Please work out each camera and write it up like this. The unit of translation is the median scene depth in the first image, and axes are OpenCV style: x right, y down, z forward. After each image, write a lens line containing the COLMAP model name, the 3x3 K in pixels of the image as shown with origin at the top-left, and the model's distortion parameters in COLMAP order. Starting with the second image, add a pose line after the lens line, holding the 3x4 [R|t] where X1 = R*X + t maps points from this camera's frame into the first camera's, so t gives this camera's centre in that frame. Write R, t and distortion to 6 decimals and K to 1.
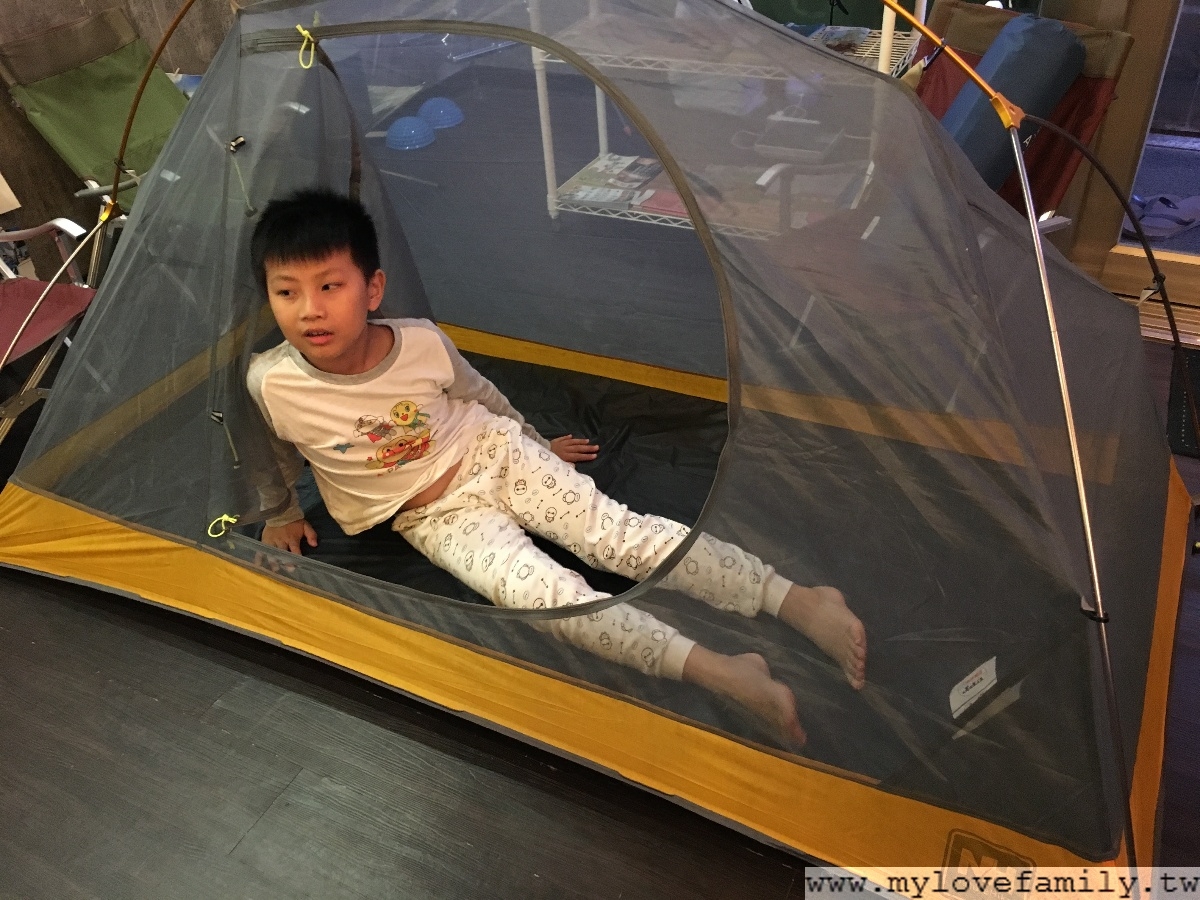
lens RADIAL K [[1024.5, 0, 588.2], [0, 1024.5, 447.7], [0, 0, 1]] dist [0.070380, -0.082320]
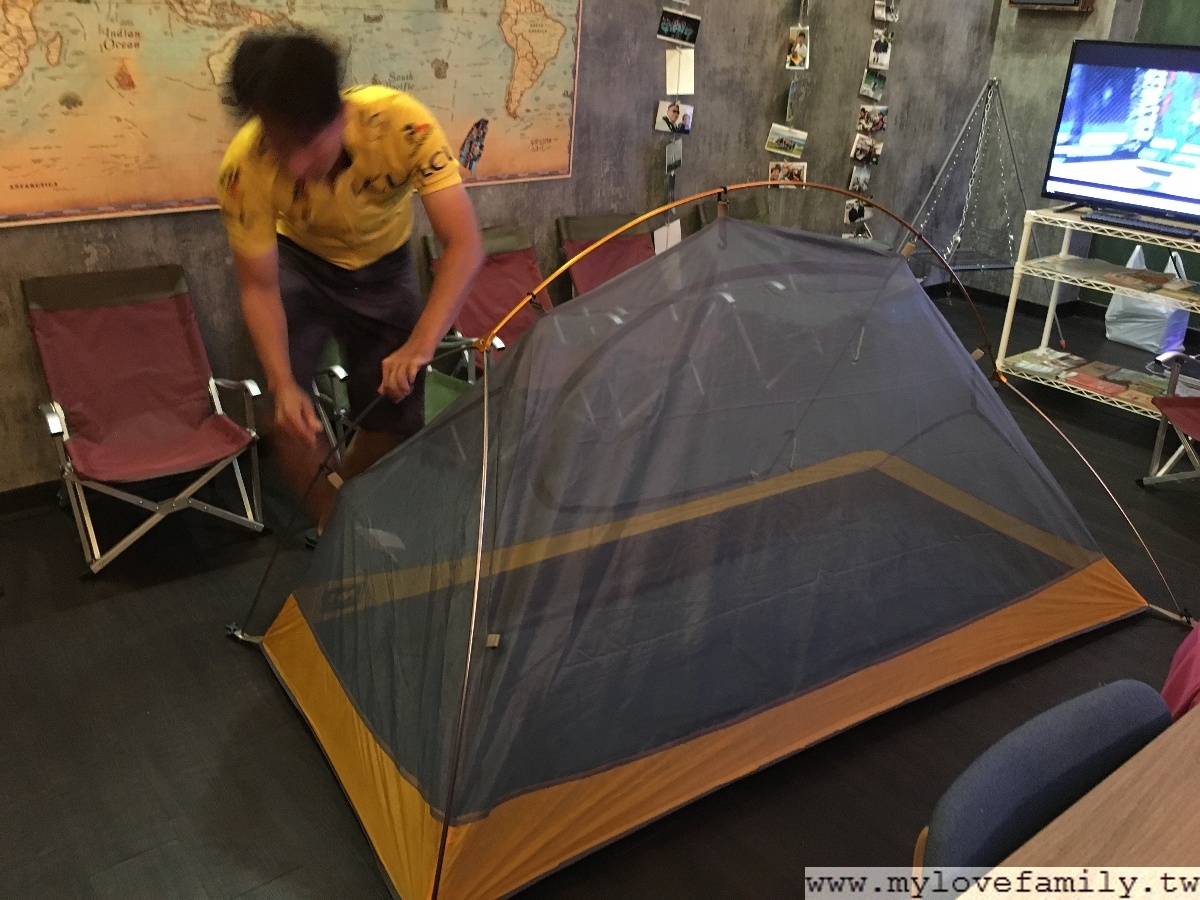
lens RADIAL K [[1024.5, 0, 596.0], [0, 1024.5, 449.1], [0, 0, 1]] dist [0.070380, -0.082320]
pose [[0.907680, 0.255487, -0.332931, -0.034892], [-0.323134, 0.931678, -0.166013, 0.292462], [0.267770, 0.258268, 0.928222, -0.463808]]
